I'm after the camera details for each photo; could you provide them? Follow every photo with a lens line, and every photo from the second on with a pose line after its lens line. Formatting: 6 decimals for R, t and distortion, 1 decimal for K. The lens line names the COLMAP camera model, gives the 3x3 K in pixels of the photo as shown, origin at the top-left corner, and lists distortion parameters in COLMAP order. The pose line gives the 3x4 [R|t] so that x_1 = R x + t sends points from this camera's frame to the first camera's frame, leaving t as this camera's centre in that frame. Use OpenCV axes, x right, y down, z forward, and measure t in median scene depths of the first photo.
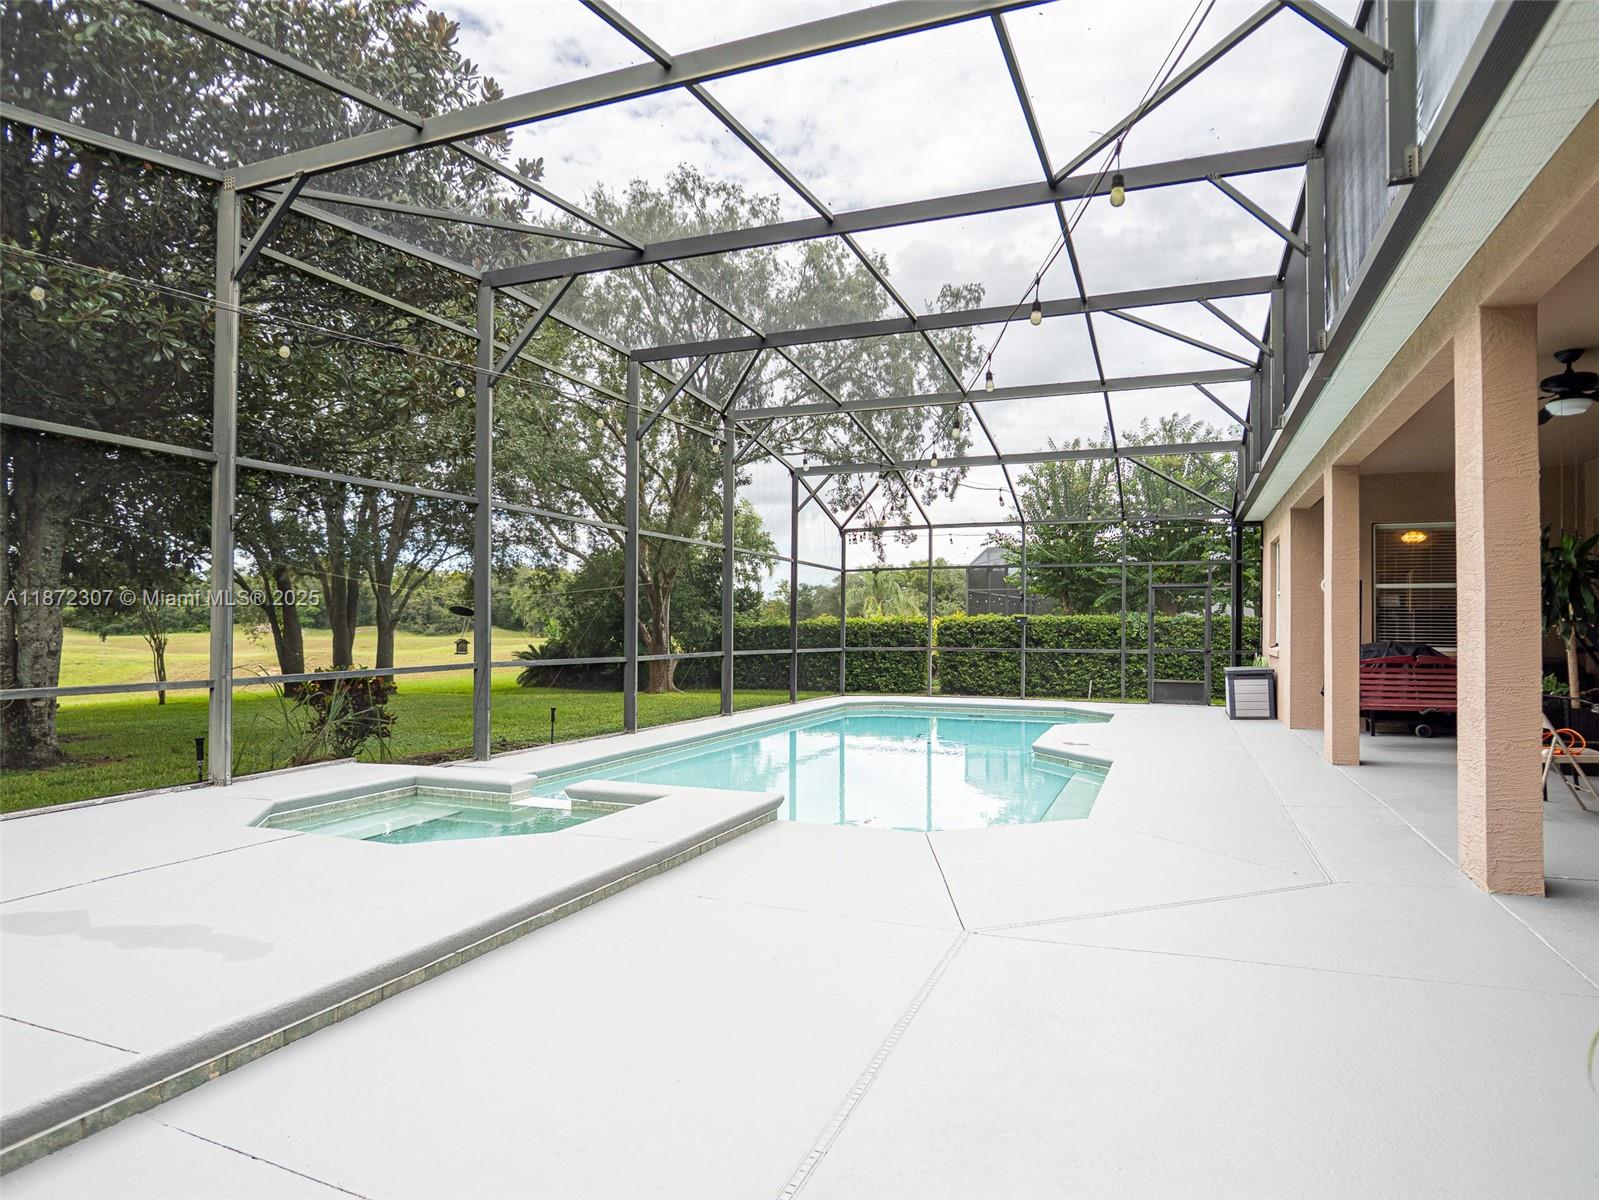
lens RADIAL K [[935.4, 0, 803.9], [0, 935.4, 606.9], [0, 0, 1]] dist [-0.001232, -0.000064]
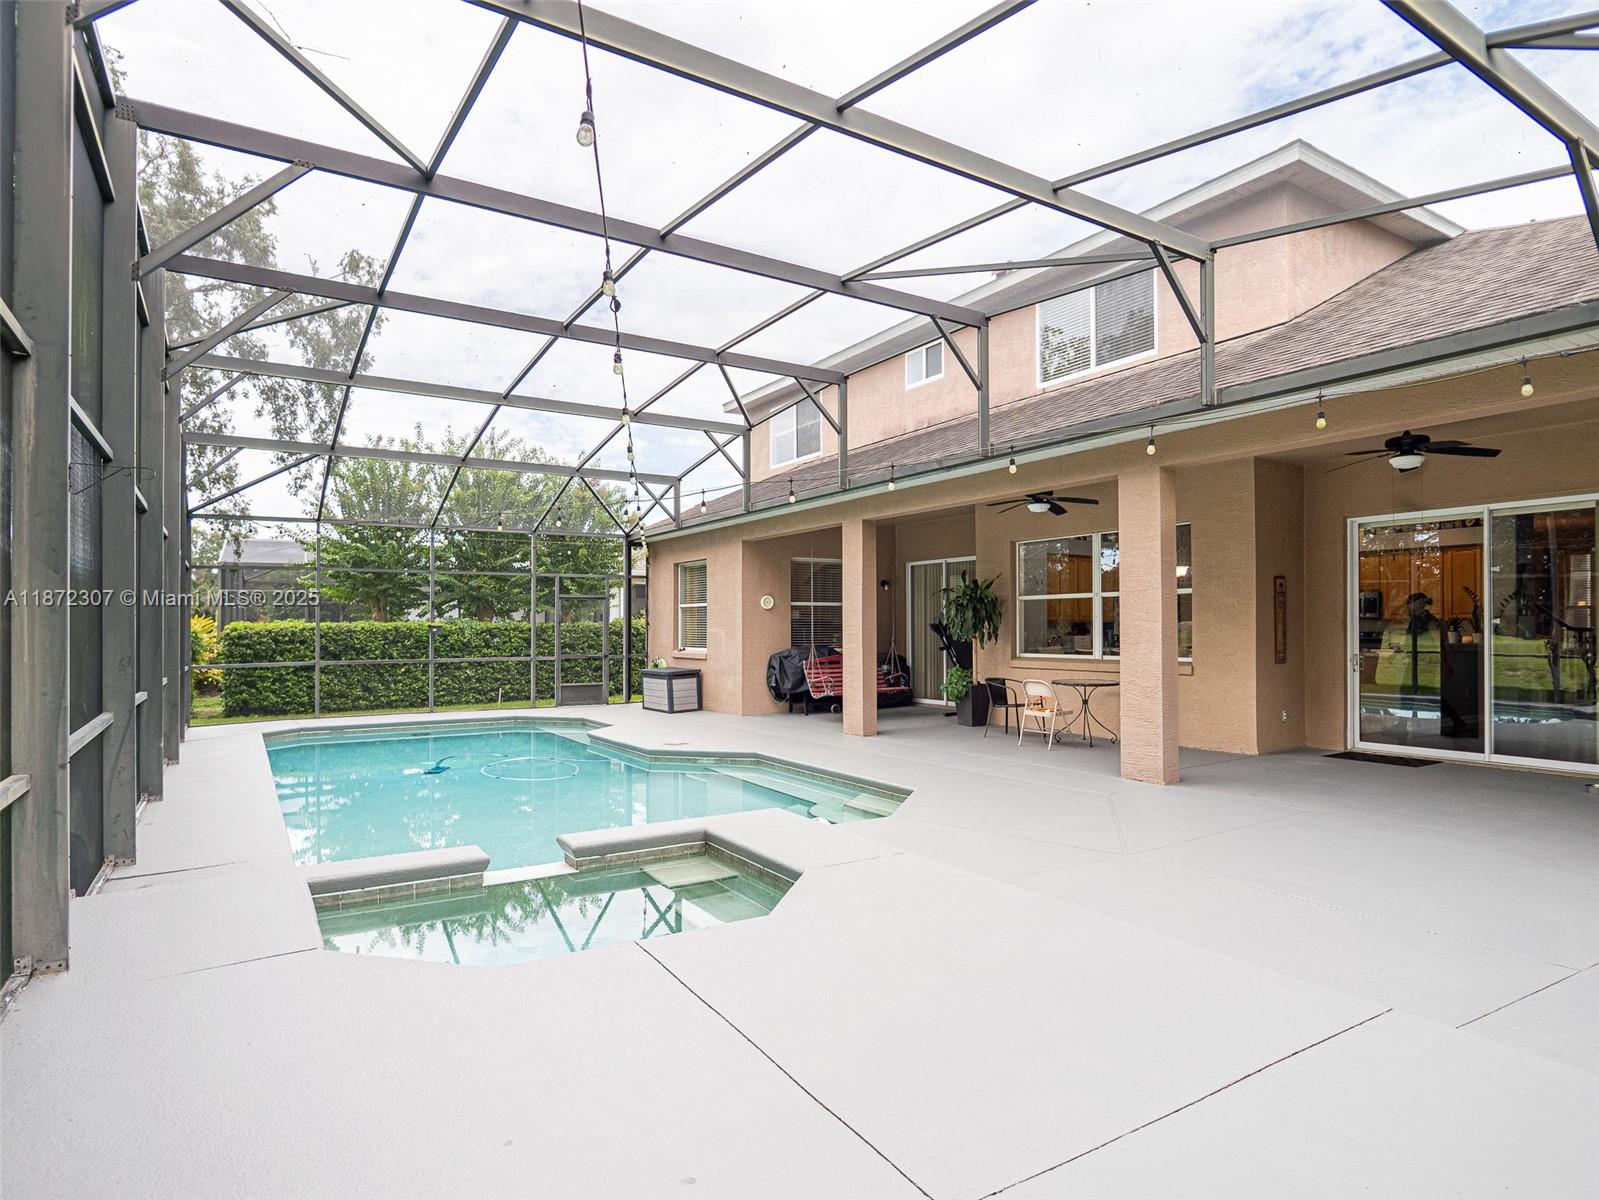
lens RADIAL K [[935.4, 0, 803.9], [0, 935.4, 606.9], [0, 0, 1]] dist [-0.001232, -0.000064]
pose [[0.604949, 0.007649, 0.796227, -0.290970], [-0.008519, 0.999959, -0.003133, -0.009158], [-0.796218, -0.004888, 0.604990, 0.121559]]
